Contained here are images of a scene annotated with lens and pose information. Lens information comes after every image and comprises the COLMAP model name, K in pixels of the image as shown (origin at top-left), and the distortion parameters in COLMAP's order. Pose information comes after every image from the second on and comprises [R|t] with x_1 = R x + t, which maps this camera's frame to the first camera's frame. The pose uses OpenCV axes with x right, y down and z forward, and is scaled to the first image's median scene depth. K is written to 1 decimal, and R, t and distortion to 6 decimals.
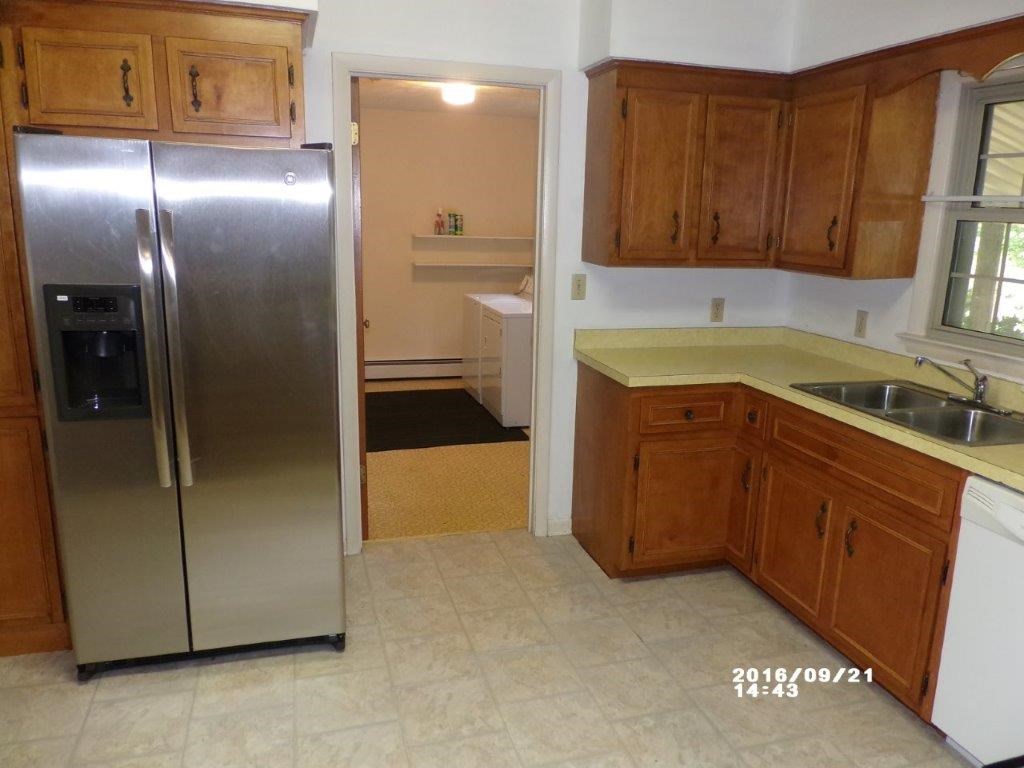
lens RADIAL K [[760.1, 0, 525.2], [0, 760.1, 387.9], [0, 0, 1]] dist [-0.064967, 0.109023]
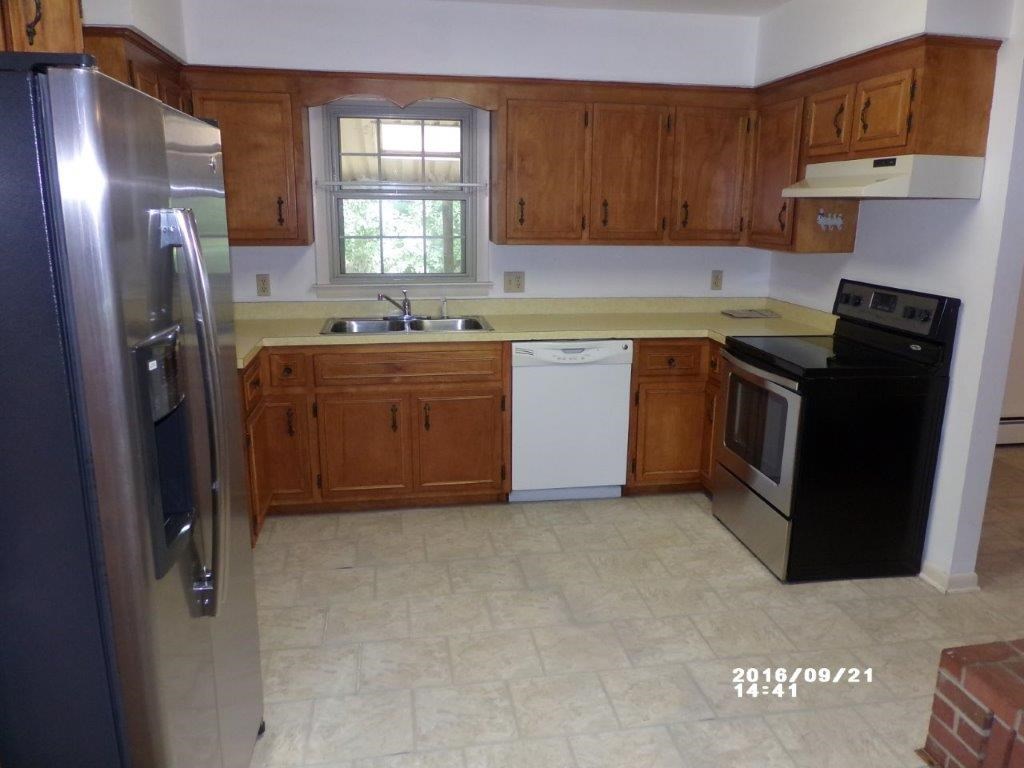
lens RADIAL K [[760.1, 0, 525.2], [0, 760.1, 387.9], [0, 0, 1]] dist [-0.064967, 0.109023]
pose [[0.159080, -0.255304, 0.953684, -0.920902], [0.218805, 0.951080, 0.218109, -0.134579], [-0.962714, 0.173974, 0.207160, 0.496263]]
